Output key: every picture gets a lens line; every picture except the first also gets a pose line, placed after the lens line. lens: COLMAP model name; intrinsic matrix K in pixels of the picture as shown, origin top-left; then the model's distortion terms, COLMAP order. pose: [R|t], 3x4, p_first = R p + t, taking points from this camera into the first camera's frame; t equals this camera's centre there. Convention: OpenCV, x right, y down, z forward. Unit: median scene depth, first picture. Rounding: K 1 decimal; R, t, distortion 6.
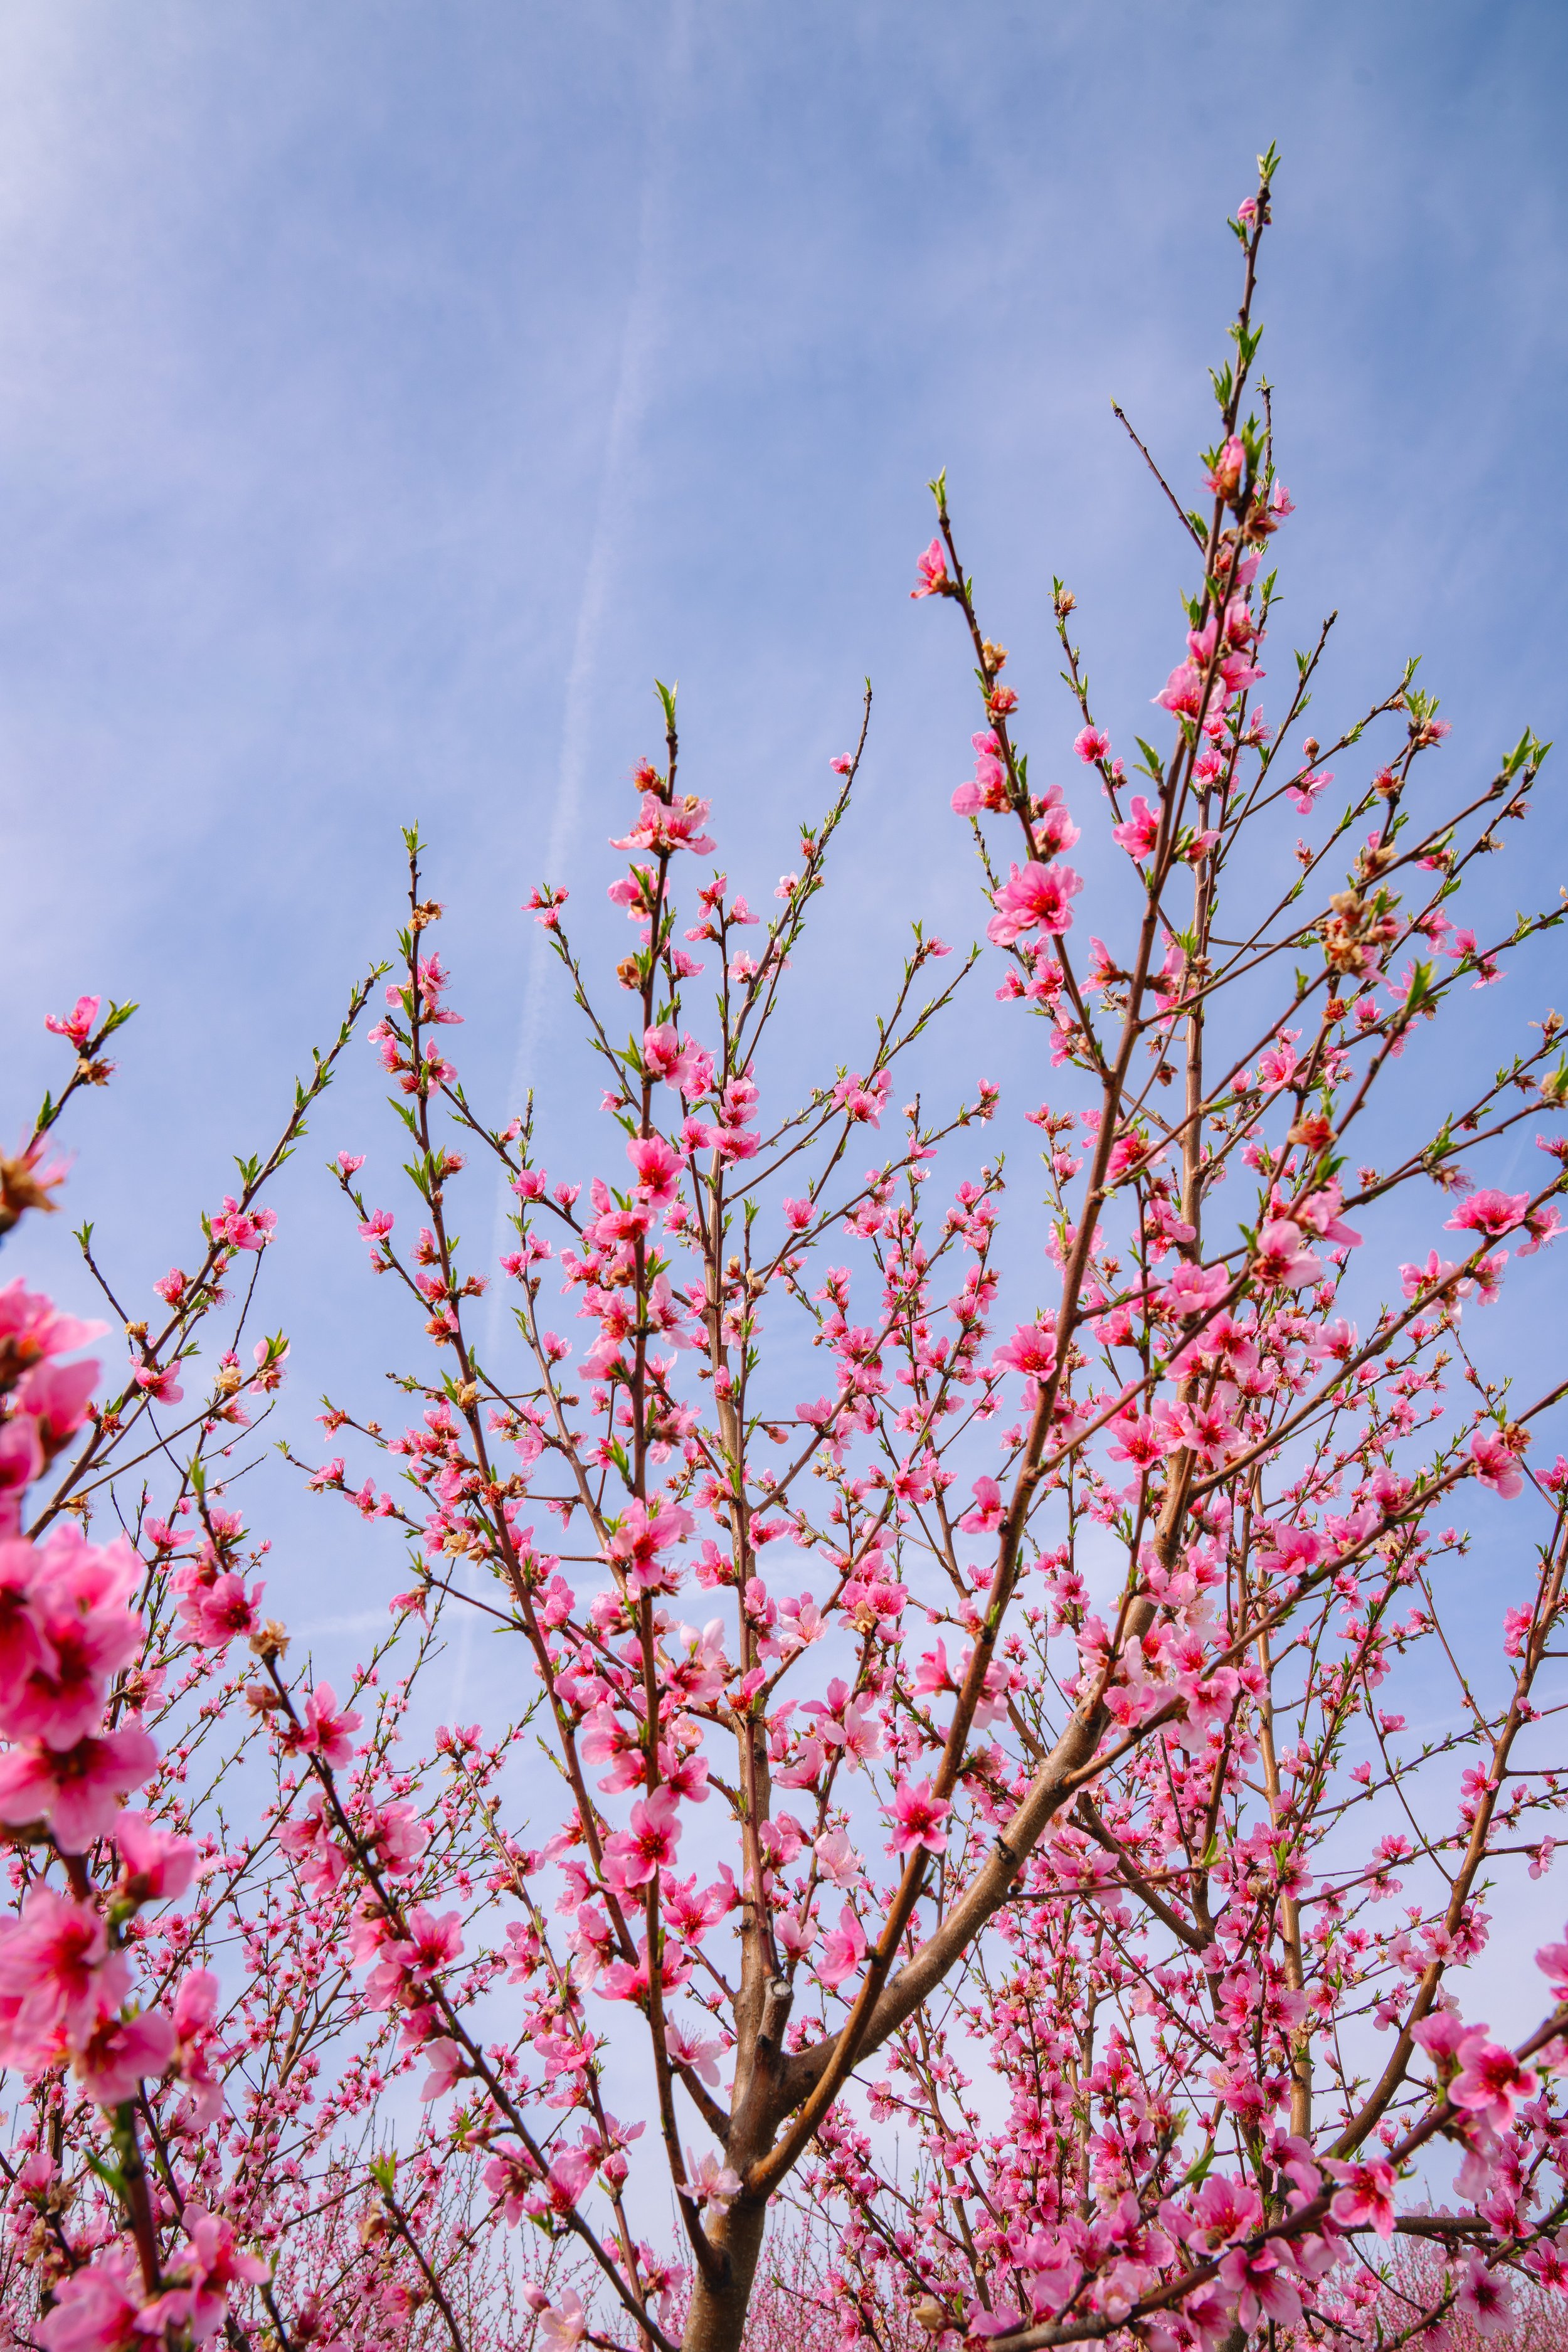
lens RADIAL K [[1468.1, 0, 784.0], [0, 1468.1, 1176.0], [0, 0, 1]] dist [-0.127252, 0.058541]
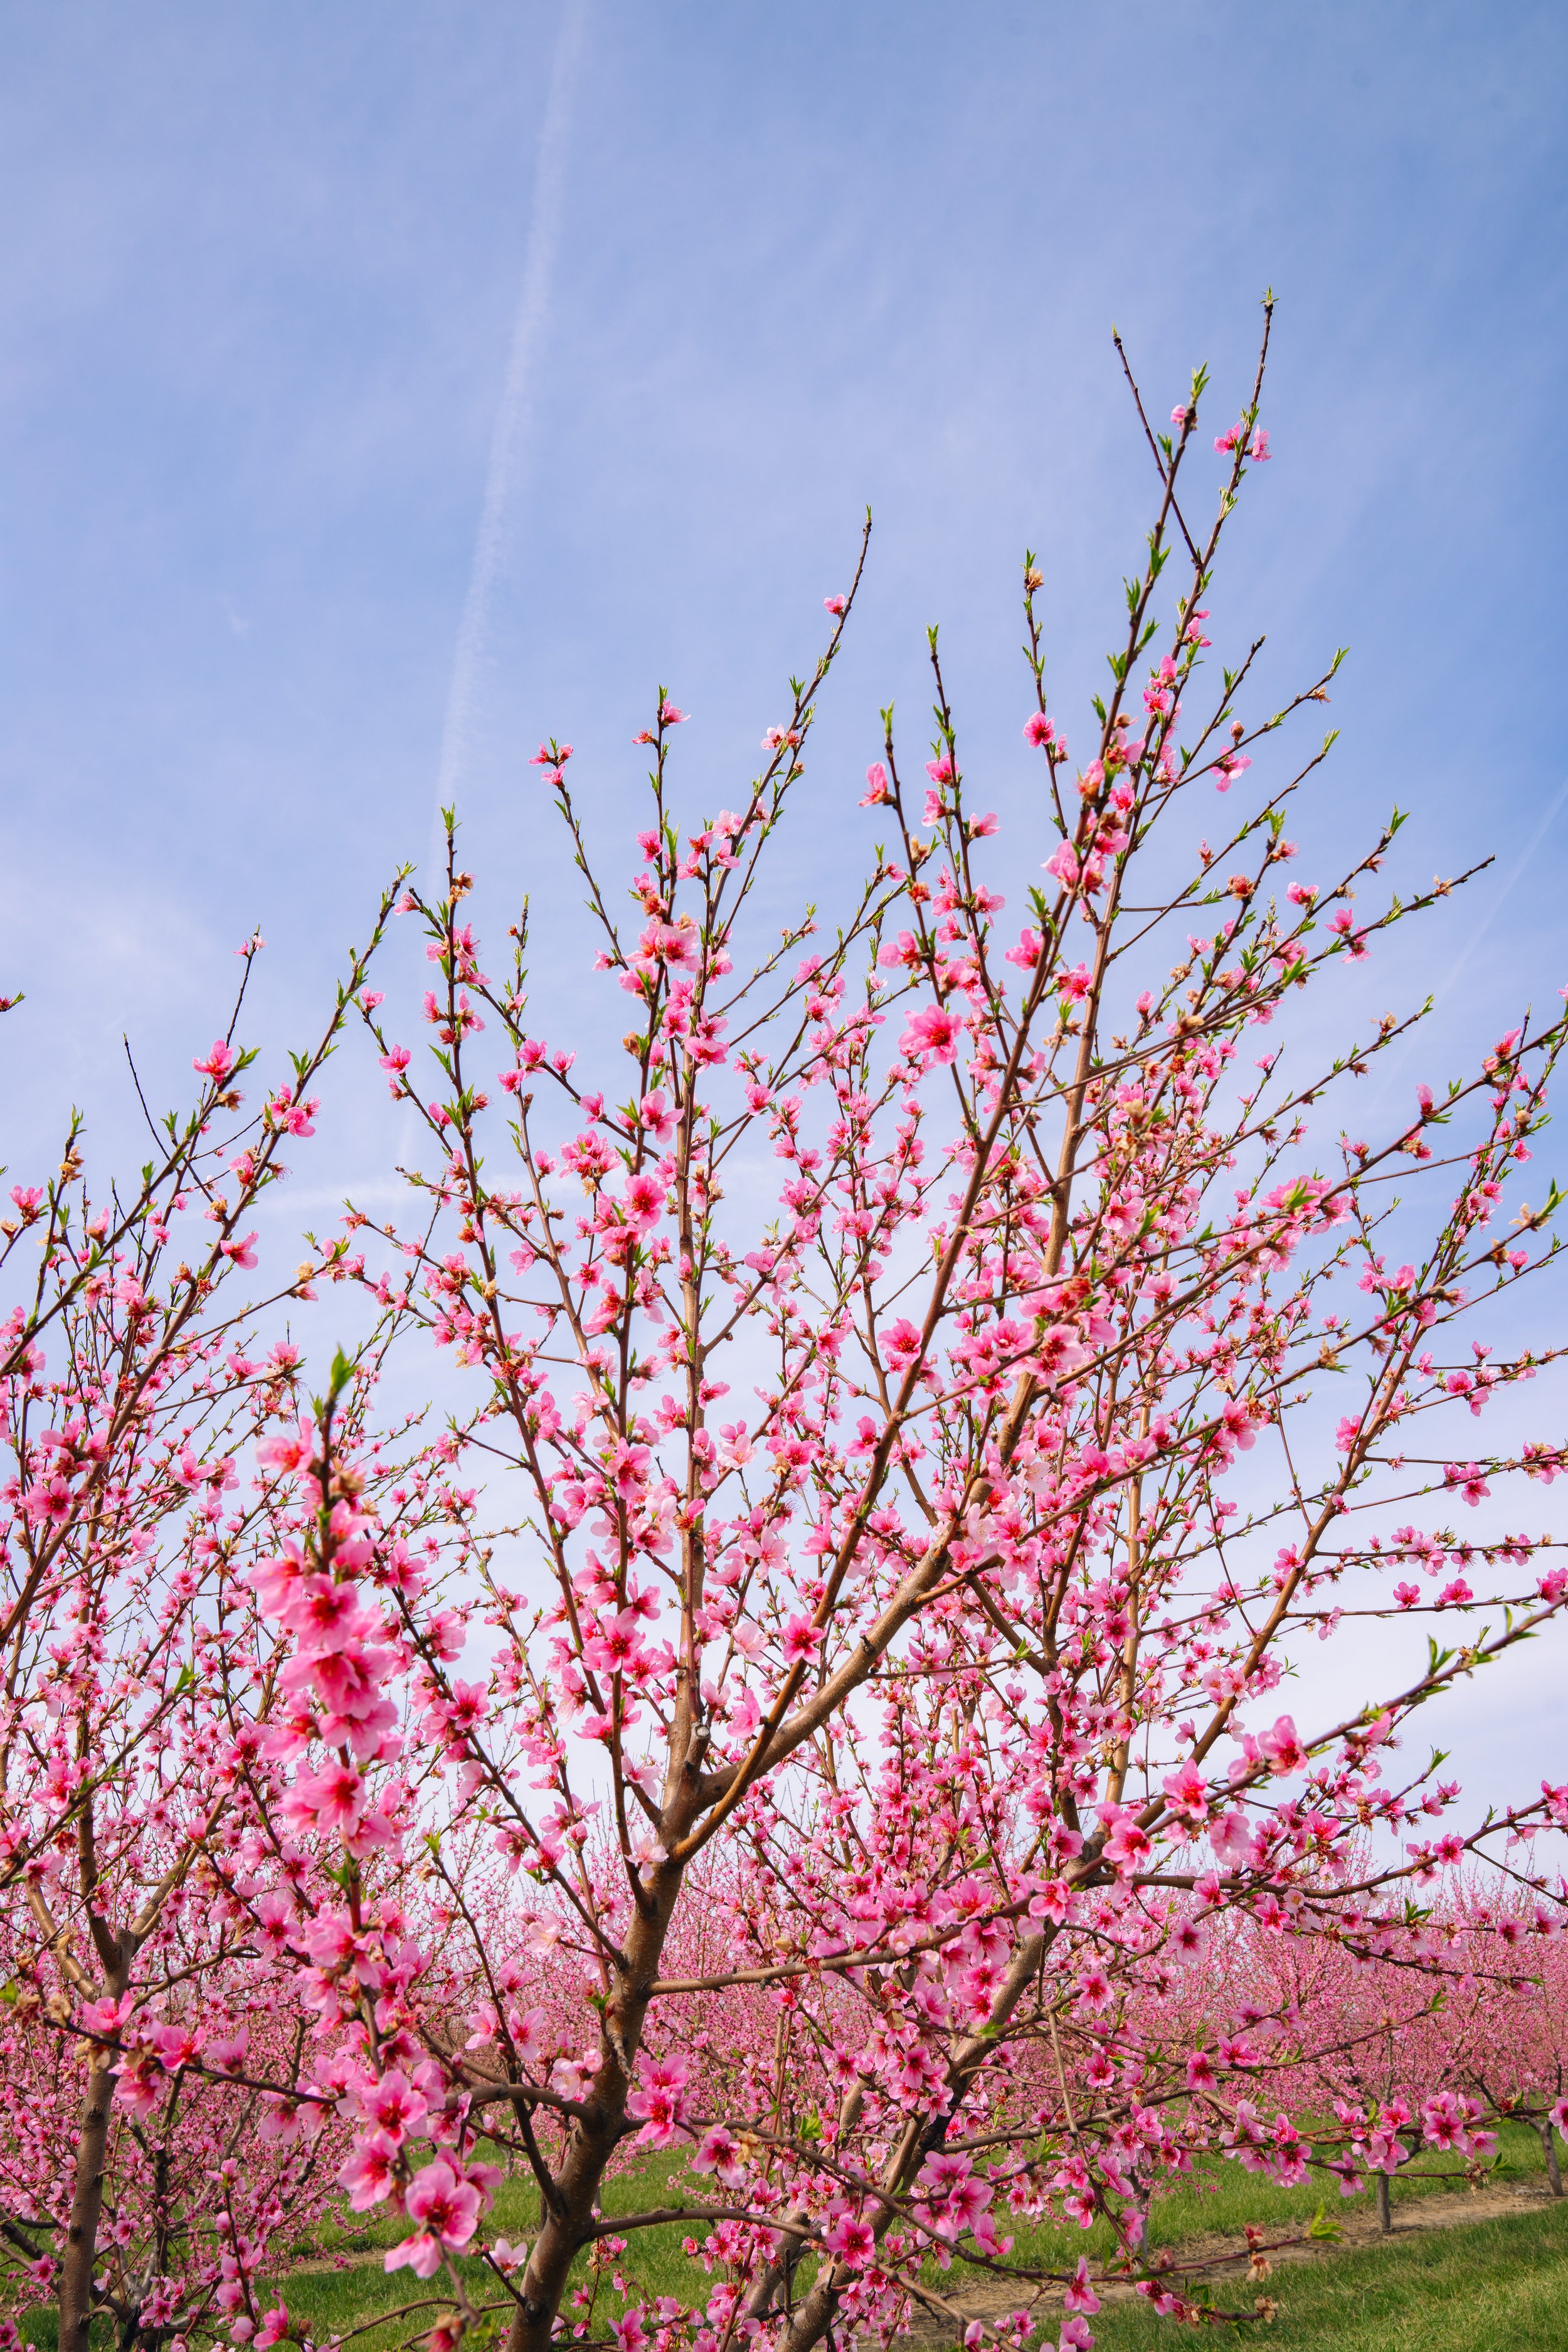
lens RADIAL K [[1468.1, 0, 784.0], [0, 1468.1, 1176.0], [0, 0, 1]] dist [-0.127252, 0.058541]
pose [[0.997429, 0.065566, 0.028917, 0.001298], [-0.070293, 0.973634, 0.217014, -0.253317], [-0.013926, -0.218489, 0.975740, -0.259849]]
